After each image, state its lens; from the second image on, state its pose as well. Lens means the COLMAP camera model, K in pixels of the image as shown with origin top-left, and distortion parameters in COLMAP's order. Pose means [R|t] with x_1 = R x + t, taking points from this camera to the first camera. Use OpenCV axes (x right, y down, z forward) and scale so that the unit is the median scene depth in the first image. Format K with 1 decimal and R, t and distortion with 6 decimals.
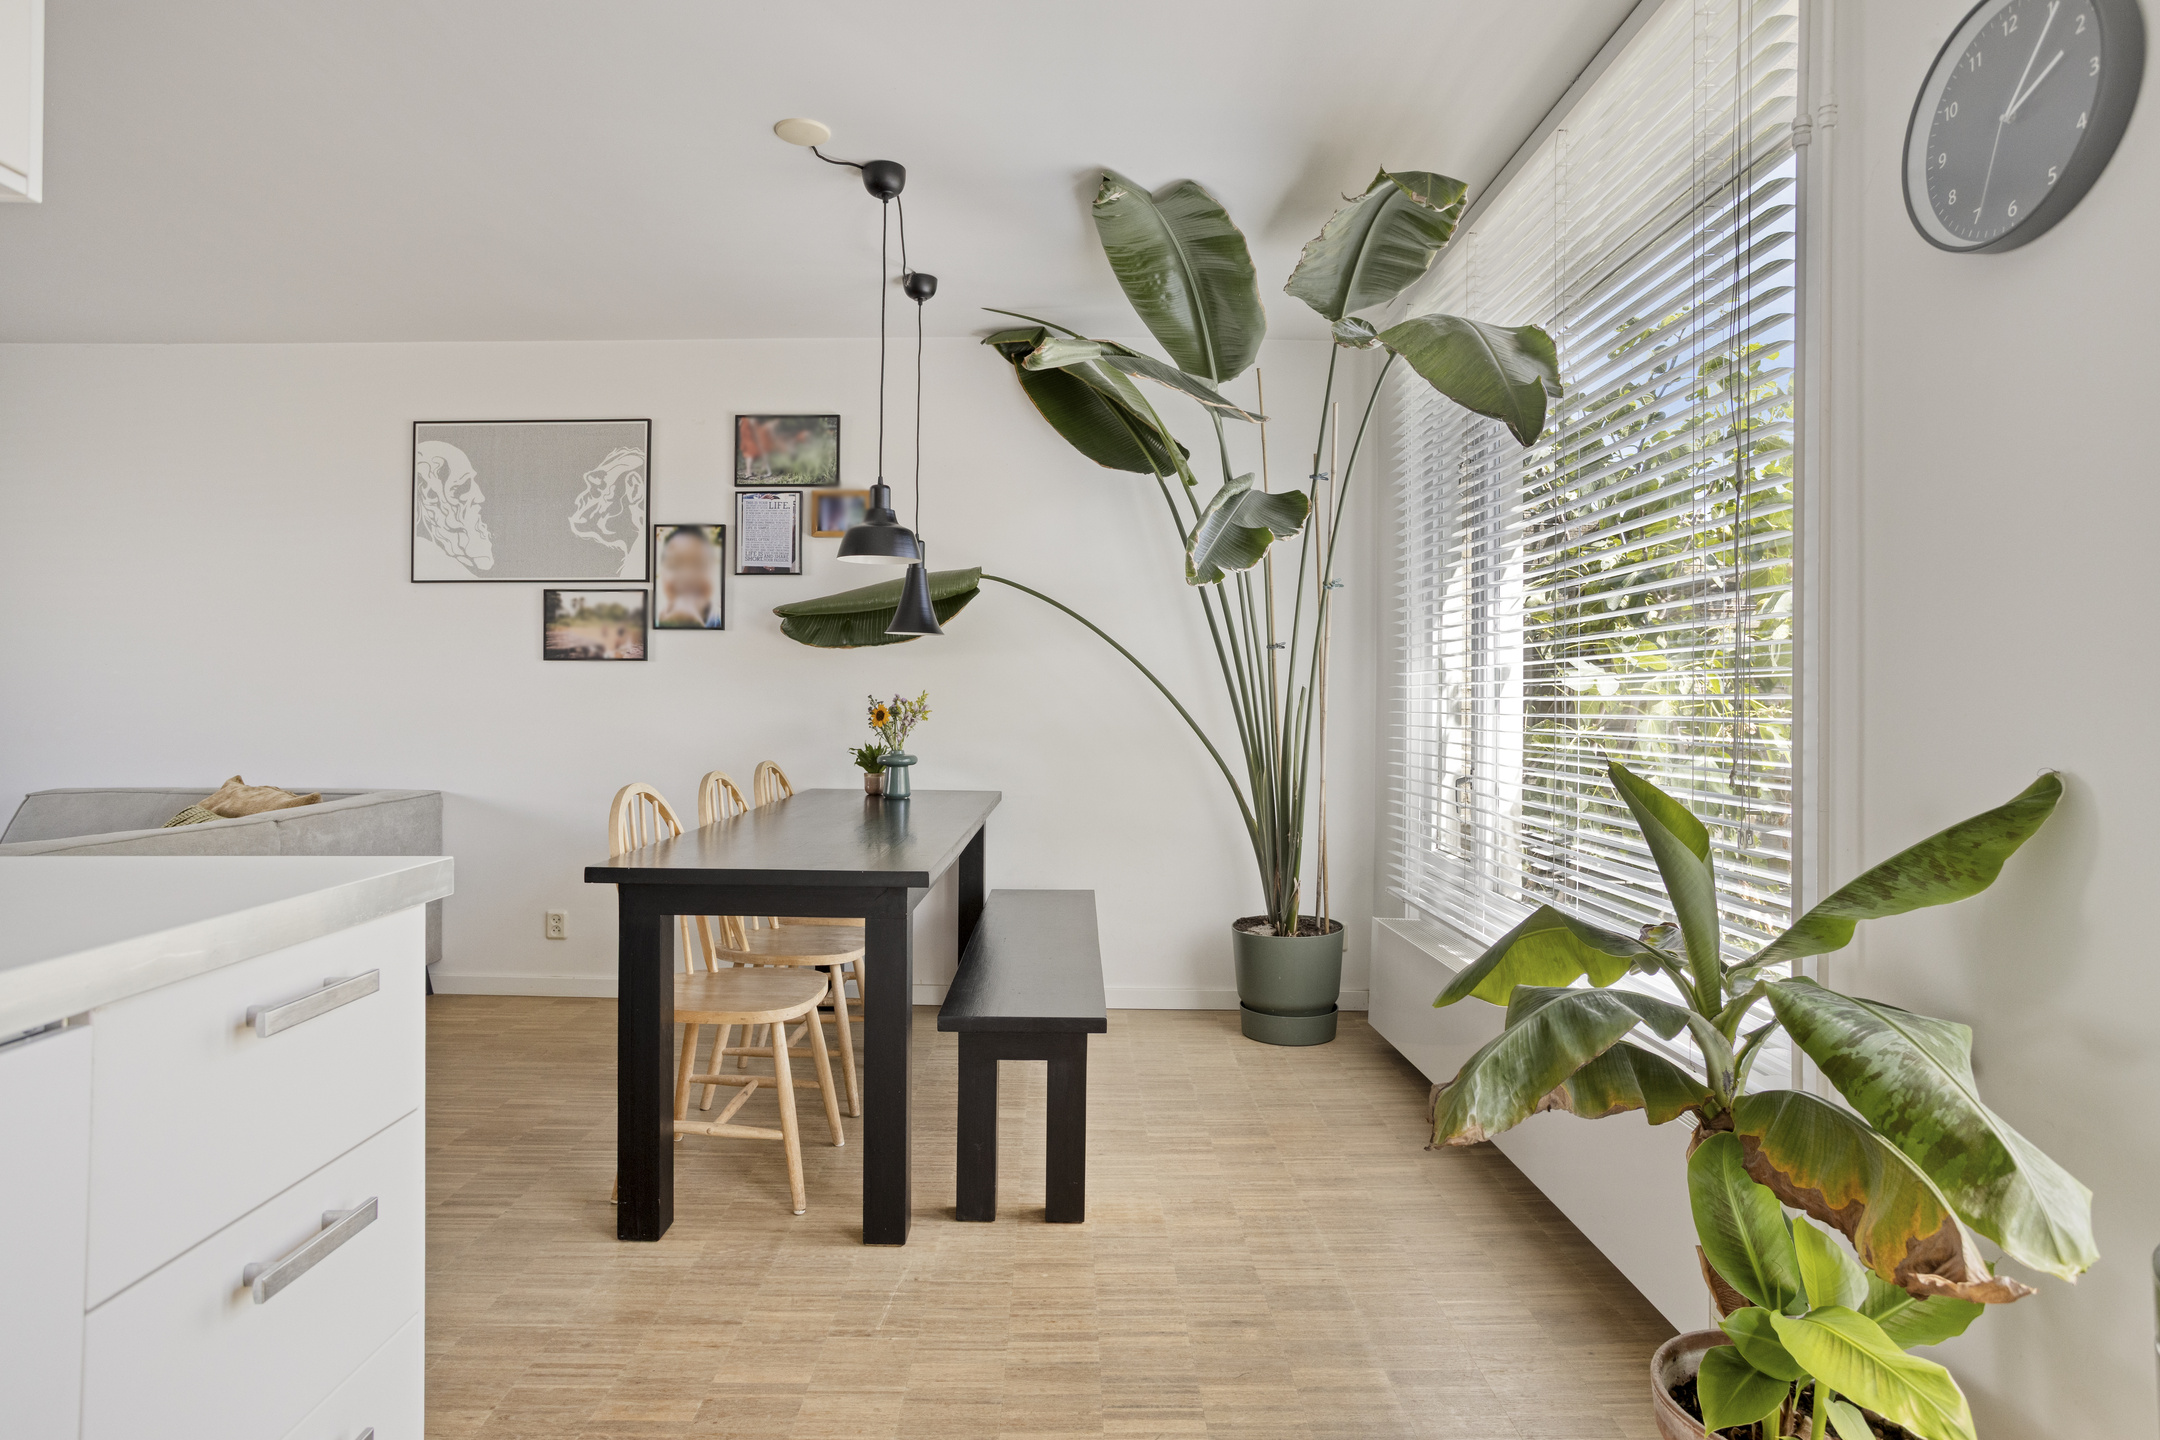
lens RADIAL K [[1183.9, 0, 1042.5], [0, 1183.9, 689.0], [0, 0, 1]] dist [-0.029930, 0.025259]
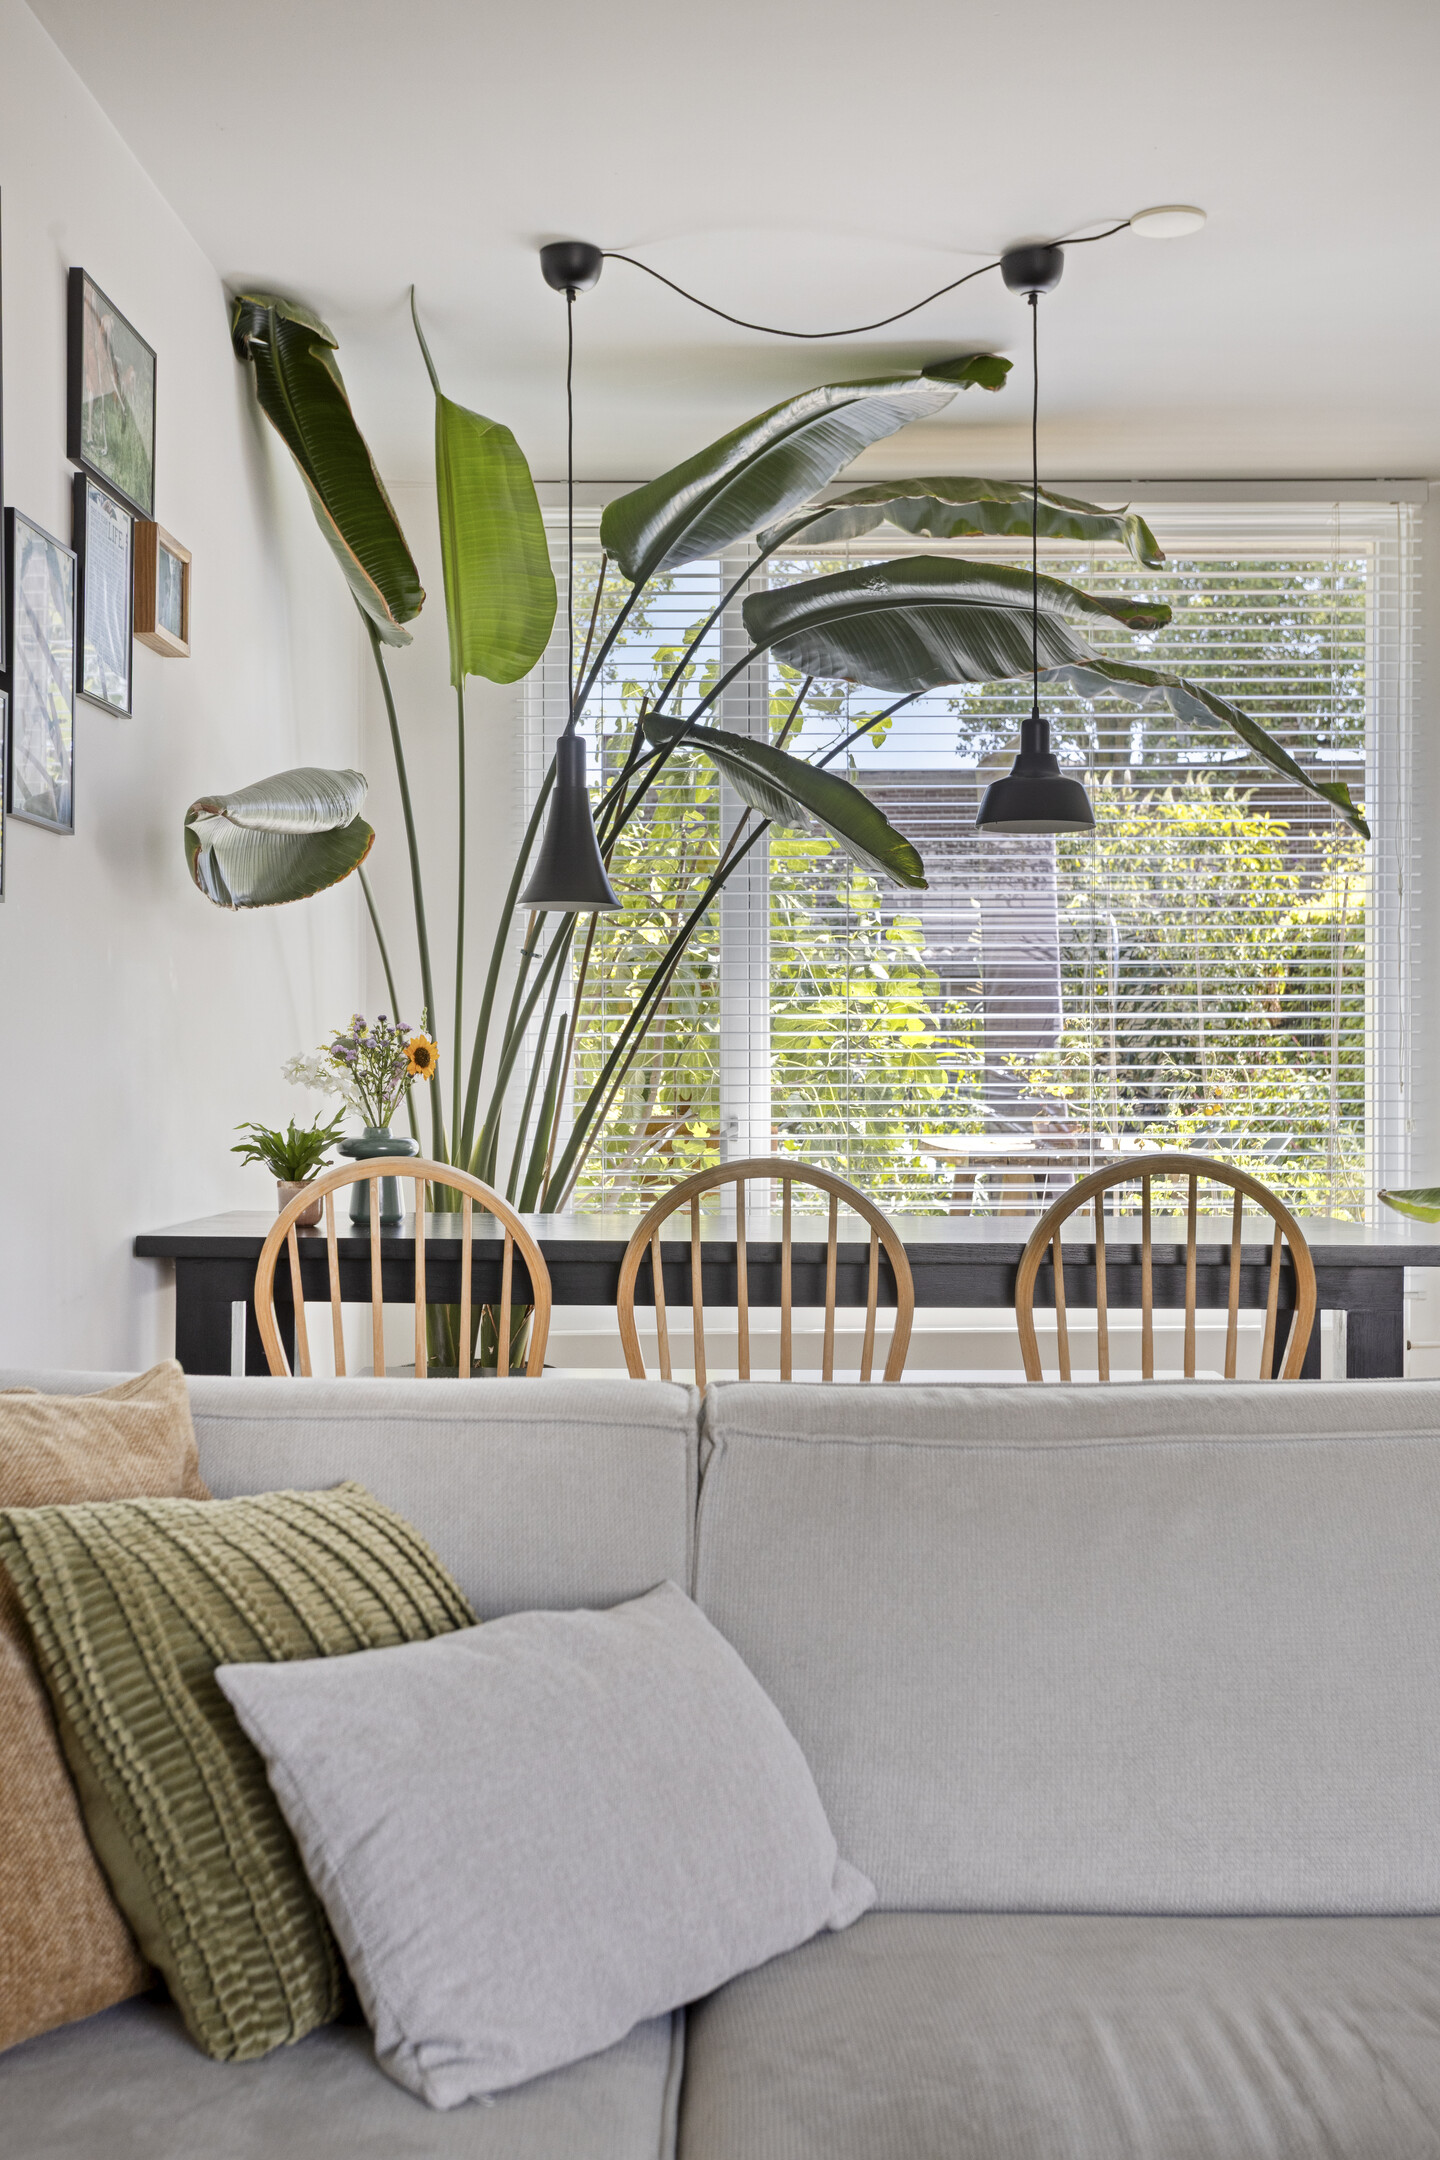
lens RADIAL K [[2375.4, 0, 725.7], [0, 2375.4, 1073.9], [0, 0, 1]] dist [0.082777, 0.000000]
pose [[-0.012177, -0.009972, 0.999876, -1.034492], [-0.010632, 0.999895, 0.009842, 0.016477], [-0.999869, -0.010511, -0.012282, 0.795341]]
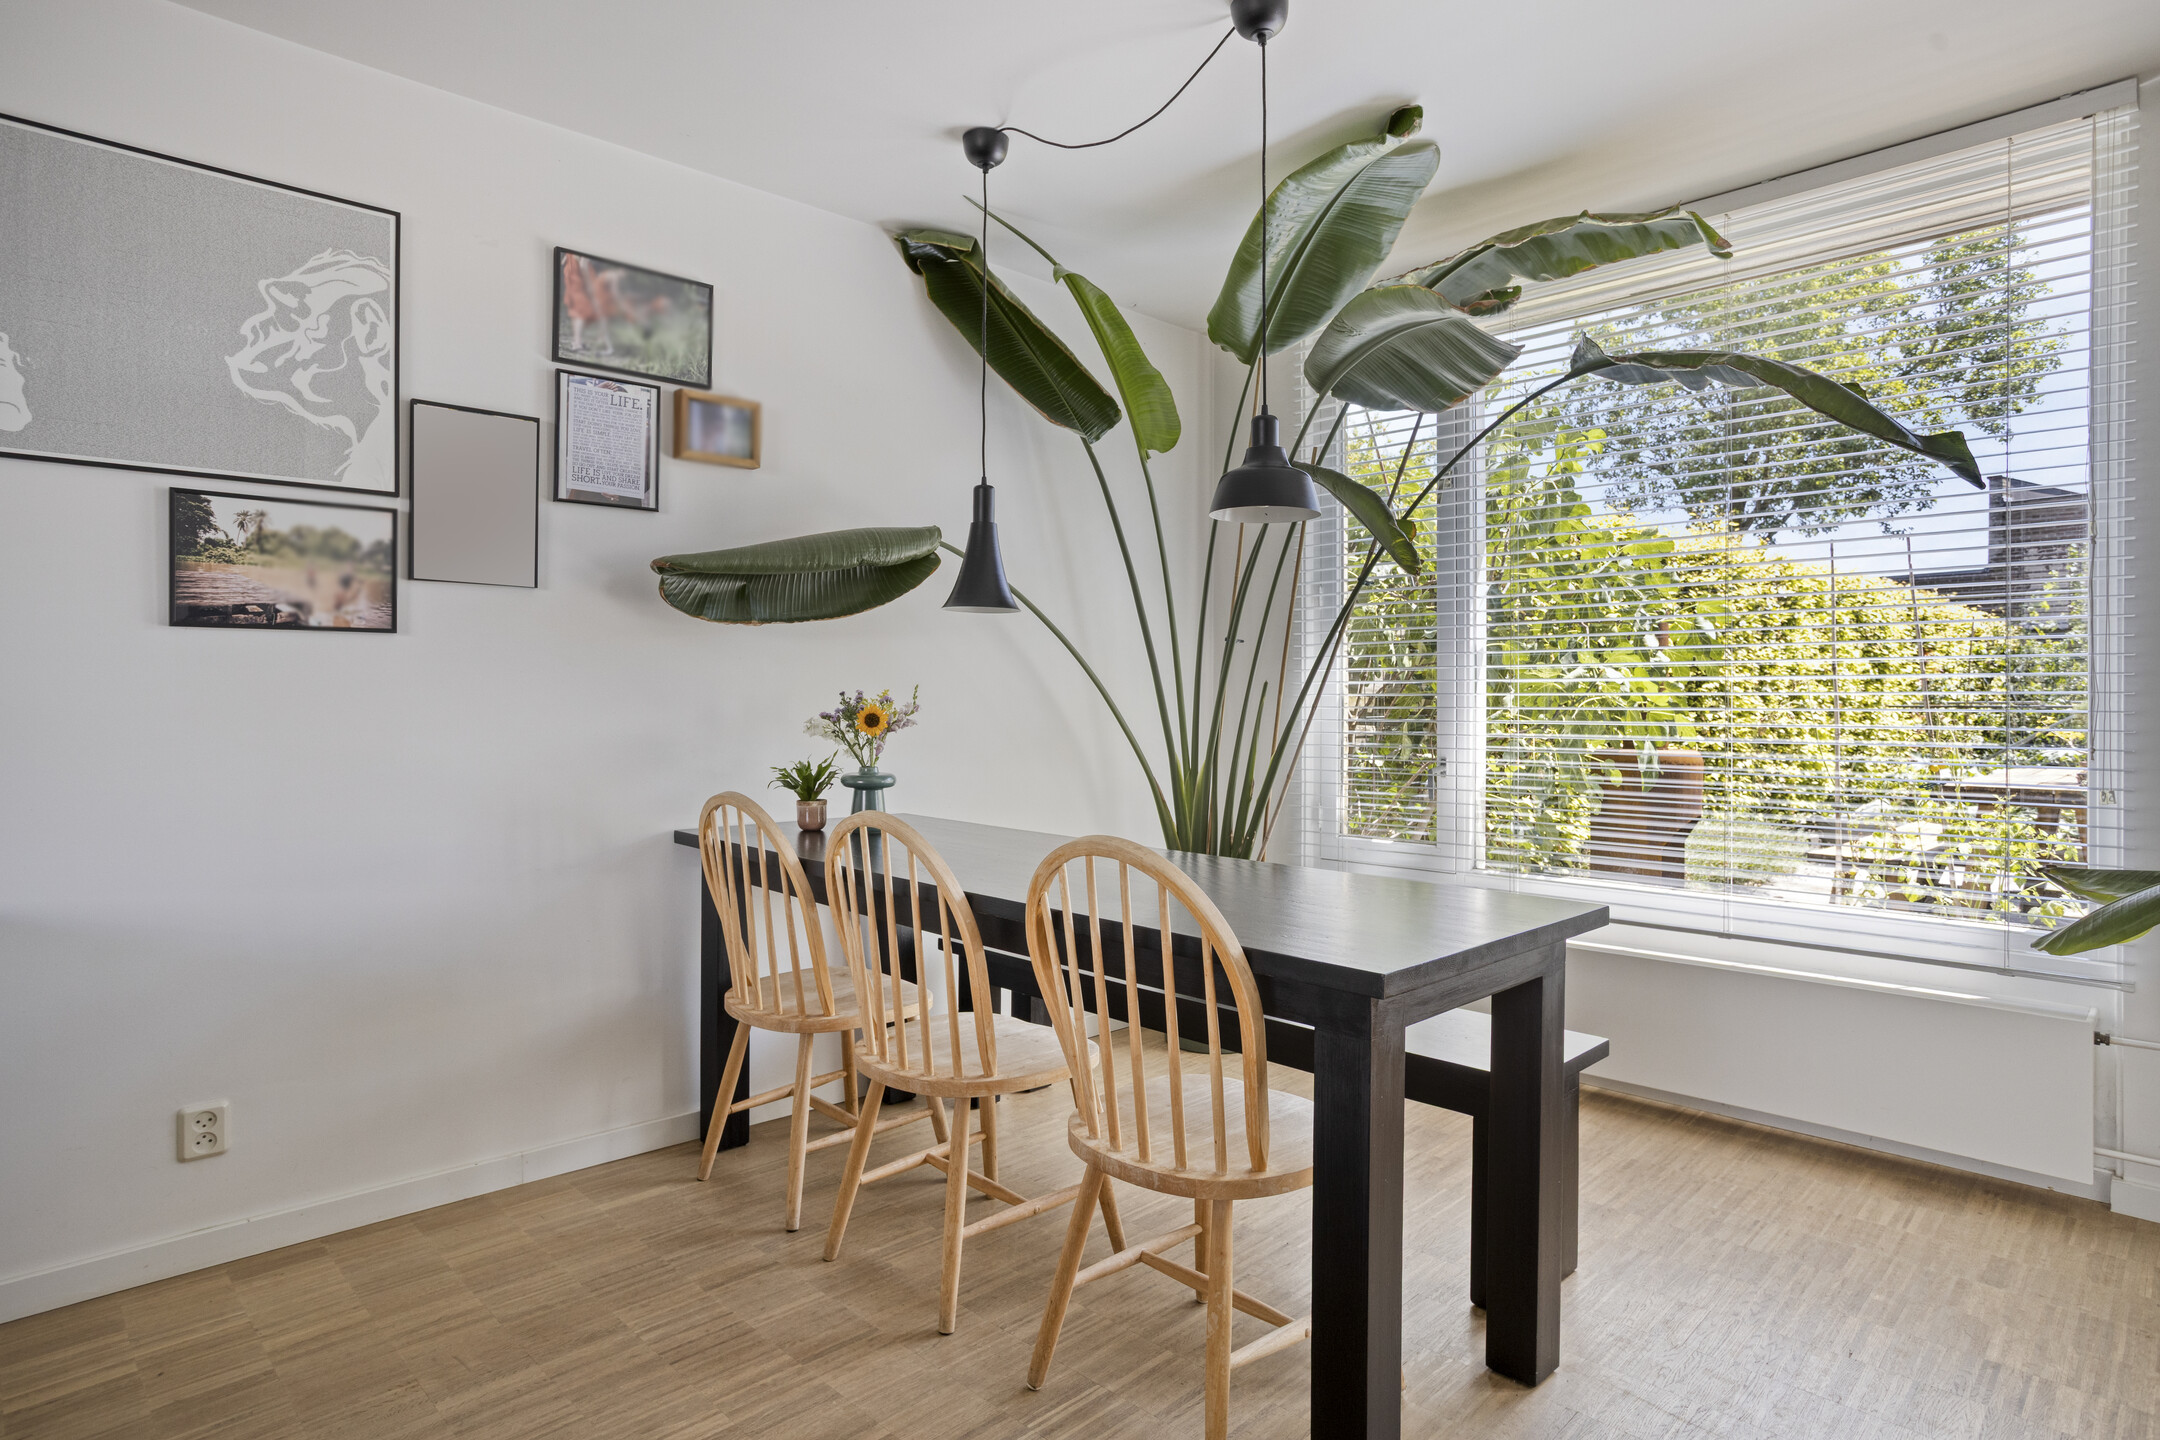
lens RADIAL K [[1177.4, 0, 1063.0], [0, 1177.4, 696.5], [0, 0, 1]] dist [-0.011730, 0.008429]
pose [[0.711427, -0.005545, 0.702738, -0.506392], [-0.004527, 0.999912, 0.012473, -0.001603], [-0.702745, -0.012055, 0.711339, 0.362166]]
